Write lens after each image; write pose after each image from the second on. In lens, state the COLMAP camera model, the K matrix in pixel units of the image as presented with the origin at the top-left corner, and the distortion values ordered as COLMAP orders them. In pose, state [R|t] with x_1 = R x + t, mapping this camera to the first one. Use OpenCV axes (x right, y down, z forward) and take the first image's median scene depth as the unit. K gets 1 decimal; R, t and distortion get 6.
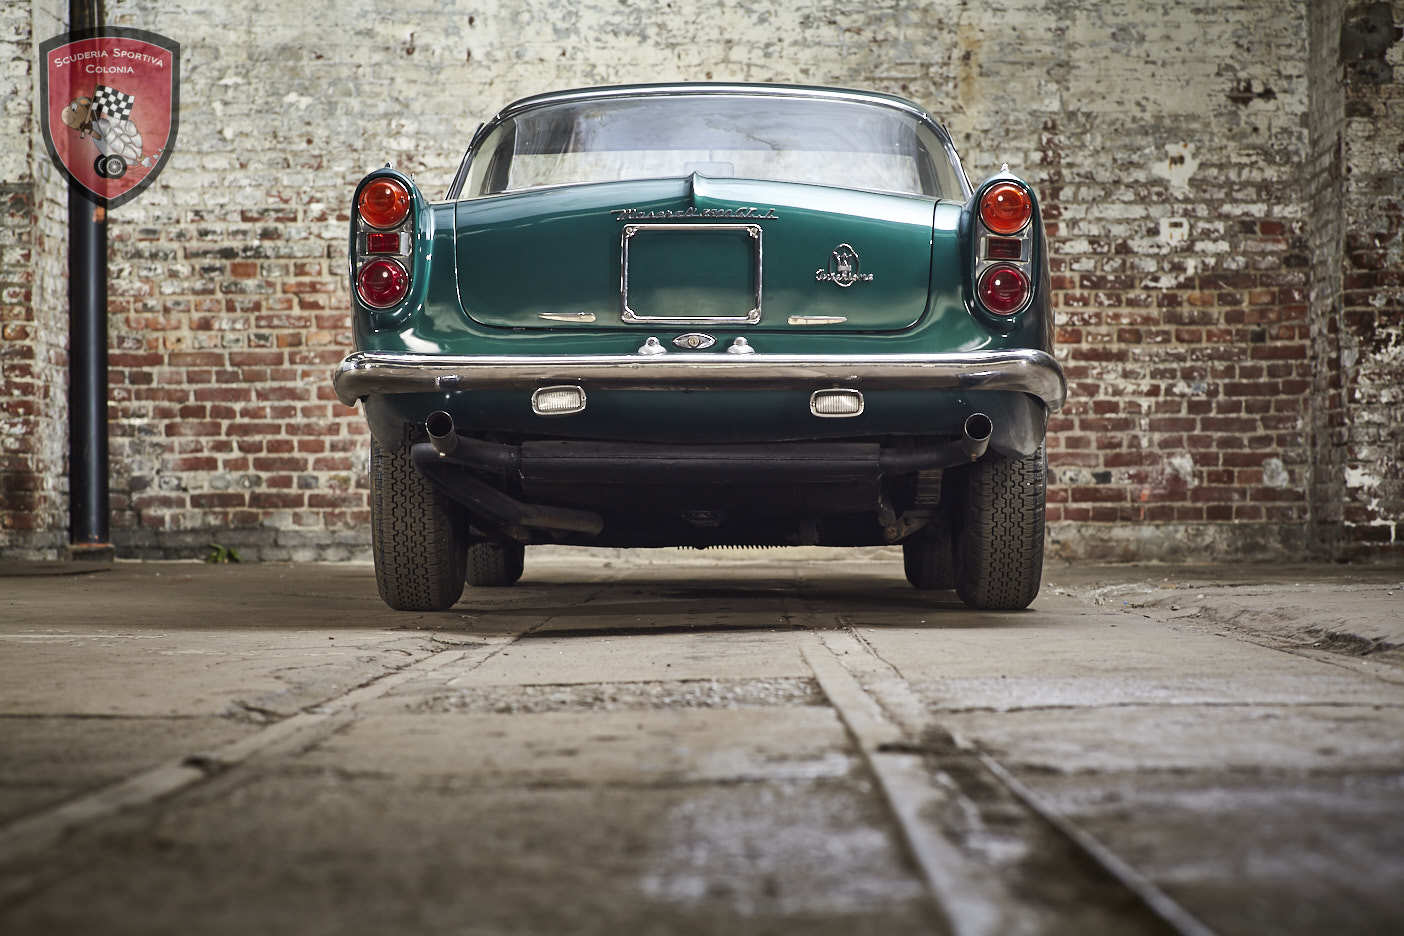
lens RADIAL K [[3358.4, 0, 699.3], [0, 3358.4, 466.5], [0, 0, 1]] dist [0.046689, 0.000000]
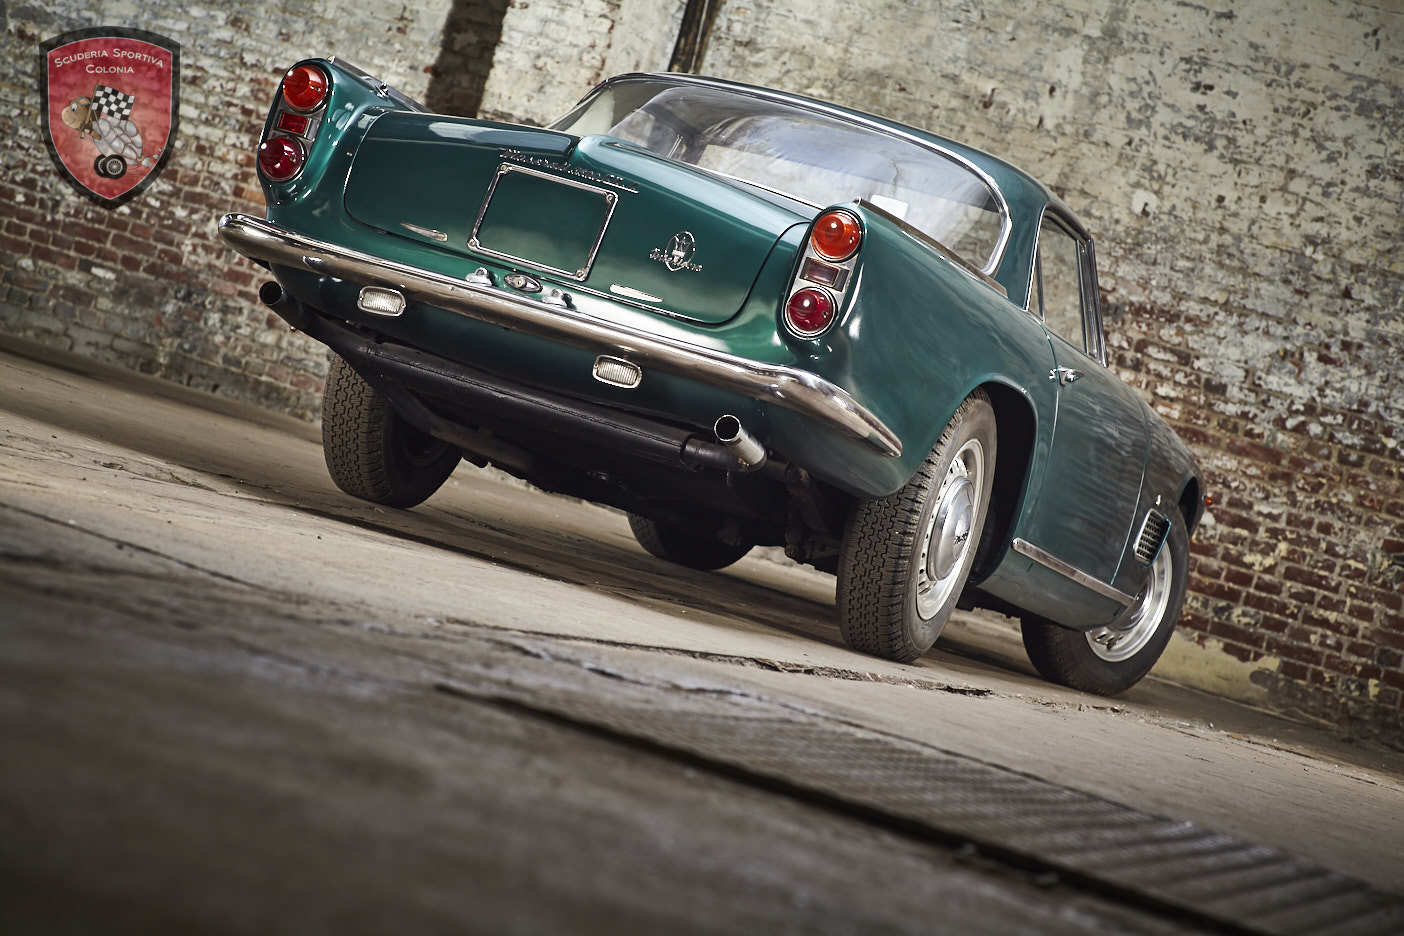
lens RADIAL K [[3358.4, 0, 701.6], [0, 3358.4, 466.1], [0, 0, 1]] dist [0.046689, 0.000000]
pose [[0.915268, 0.270254, -0.298743, 0.169736], [-0.280292, 0.959867, 0.009595, -0.003630], [0.289347, 0.074954, 0.954285, 0.008077]]
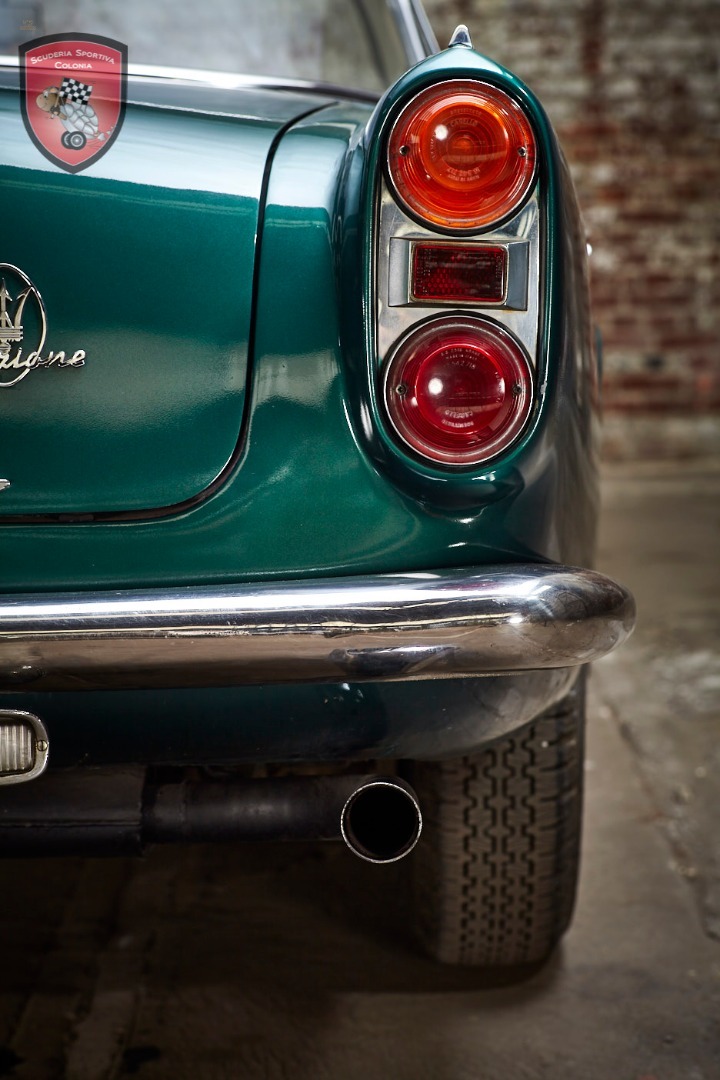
lens RADIAL K [[2583.4, 0, 361.7], [0, 2583.4, 541.1], [0, 0, 1]] dist [0.046689, 0.000000]
pose [[0.999798, -0.014742, 0.013655, 0.034601], [0.012976, 0.992516, 0.121423, -0.031497], [-0.015343, -0.121221, 0.992507, 0.330778]]
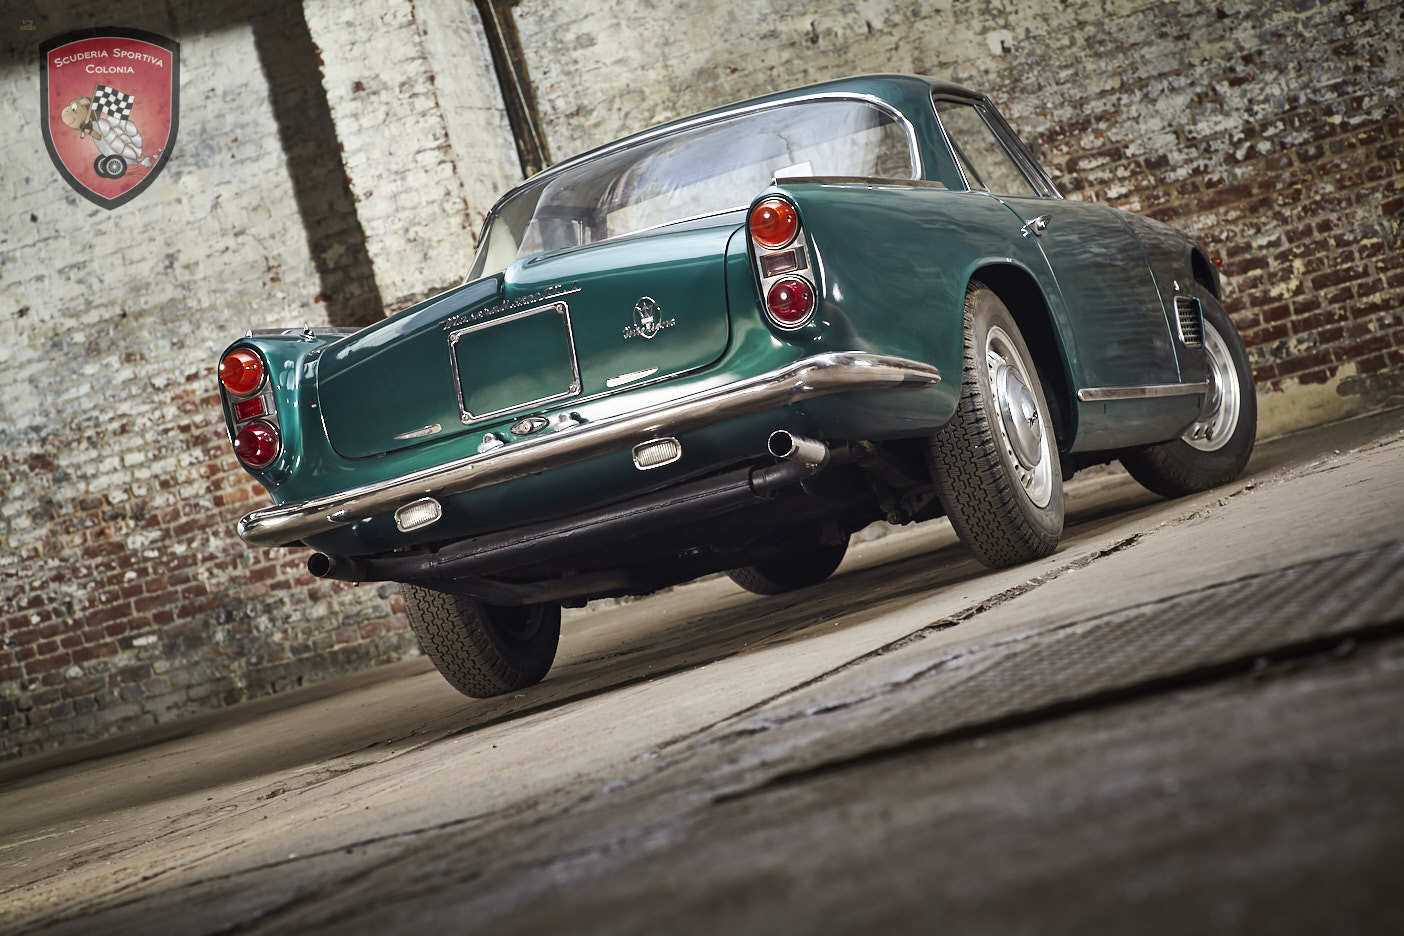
lens RADIAL K [[3358.4, 0, 701.6], [0, 3358.4, 466.8], [0, 0, 1]] dist [0.046689, 0.000000]
pose [[0.919636, -0.245071, -0.306938, 0.164691], [0.256495, 0.966540, -0.003219, -0.003452], [0.297457, -0.075767, 0.951724, 0.006536]]
